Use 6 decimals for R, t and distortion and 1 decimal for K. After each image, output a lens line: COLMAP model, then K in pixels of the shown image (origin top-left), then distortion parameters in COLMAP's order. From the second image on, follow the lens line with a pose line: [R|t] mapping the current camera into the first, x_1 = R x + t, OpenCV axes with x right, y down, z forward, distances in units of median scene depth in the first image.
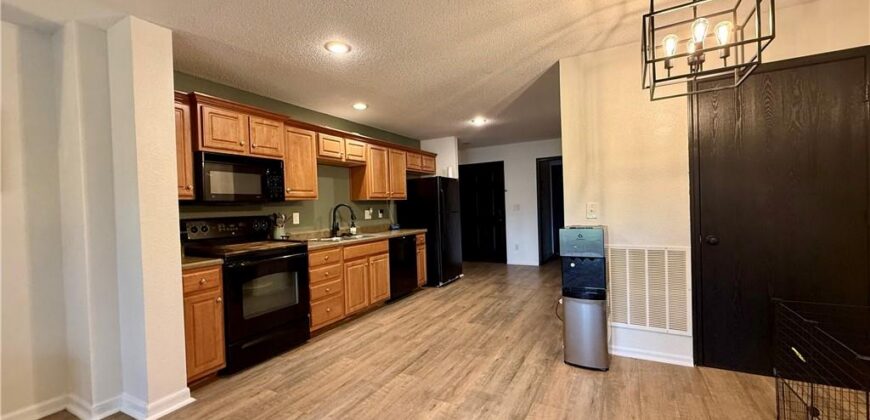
lens RADIAL K [[343.0, 0, 434.5], [0, 343.0, 211.3], [0, 0, 1]] dist [0.000934, -0.000066]
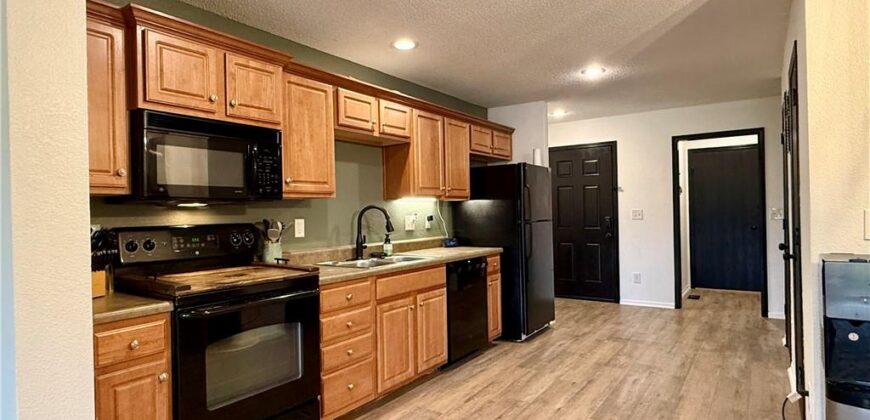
lens RADIAL K [[471.4, 0, 436.2], [0, 471.4, 211.0], [0, 0, 1]] dist [-0.001253, 0.001952]
pose [[0.995207, 0.012602, -0.096976, -0.097876], [-0.013841, 0.999831, -0.012114, -0.003582], [0.096807, 0.013399, 0.995213, 0.228220]]
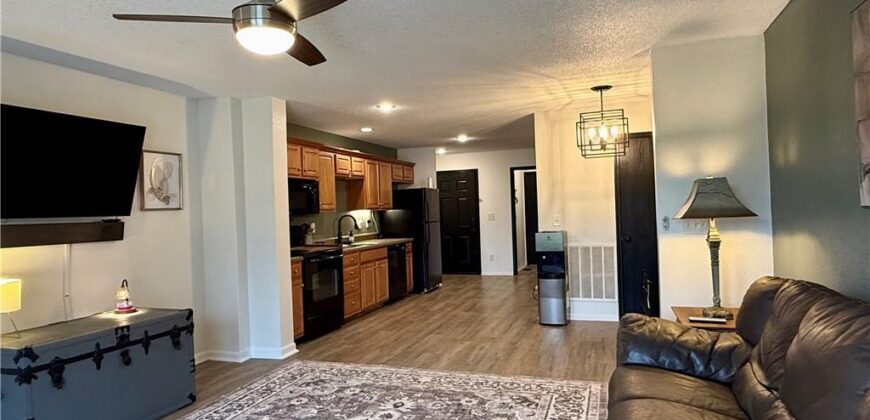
lens RADIAL K [[510.6, 0, 434.8], [0, 510.6, 213.5], [0, 0, 1]] dist [-0.001237, -0.000458]
pose [[0.986609, -0.001553, 0.163095, -0.343274], [0.003551, 0.999922, -0.011958, -0.006390], [-0.163064, 0.012377, 0.986538, -0.894862]]
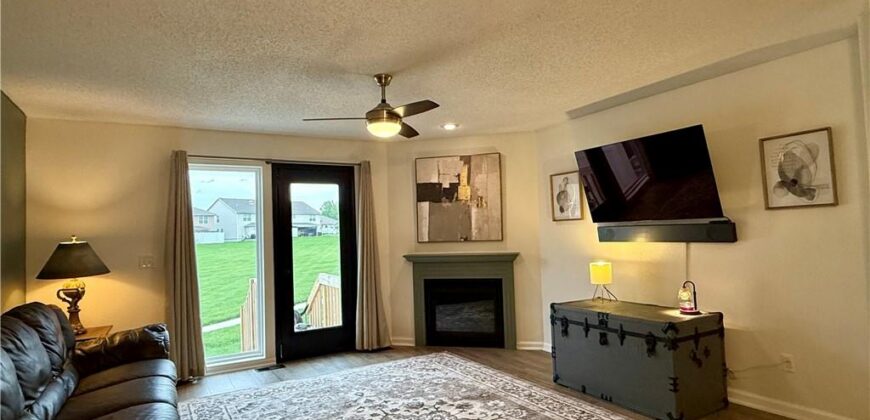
lens RADIAL K [[471.4, 0, 432.3], [0, 471.4, 211.5], [0, 0, 1]] dist [-0.001253, 0.001952]
pose [[-0.513282, 0.010463, -0.858156, 0.399748], [0.040395, 0.999112, -0.011979, -0.046086], [0.857269, -0.040814, -0.513249, 0.432732]]
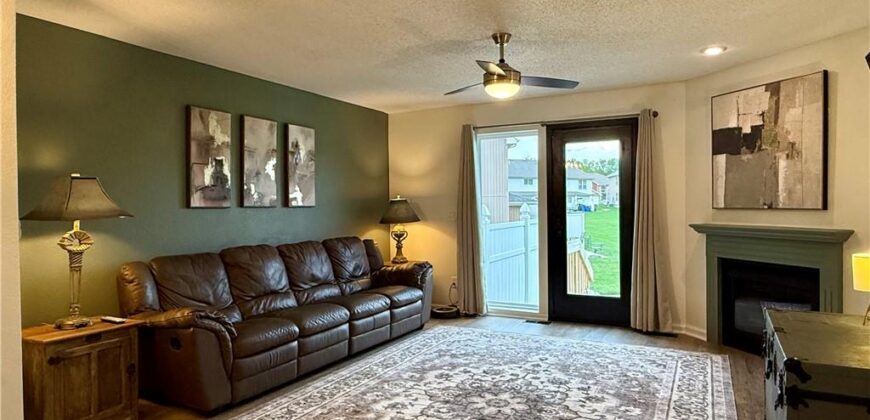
lens RADIAL K [[529.5, 0, 434.7], [0, 529.5, 212.7], [0, 0, 1]] dist [0.000329, -0.000141]
pose [[-0.998976, 0.043062, -0.013888, -0.272685], [0.042659, 0.998694, 0.028105, -0.017660], [0.015080, 0.027484, -0.999508, 0.968369]]
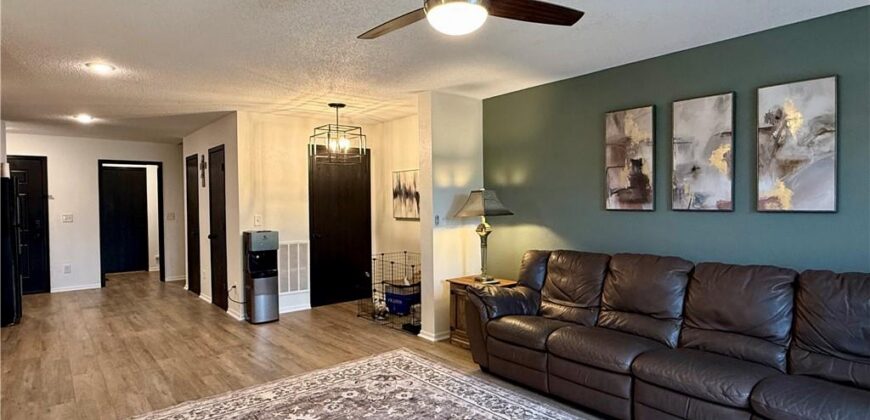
lens RADIAL K [[471.4, 0, 432.2], [0, 471.4, 212.6], [0, 0, 1]] dist [-0.001253, 0.001952]
pose [[0.367902, 0.008911, 0.929822, -0.999140], [0.010127, 0.999856, -0.013589, -0.000373], [-0.929809, 0.014416, 0.367759, -0.375435]]
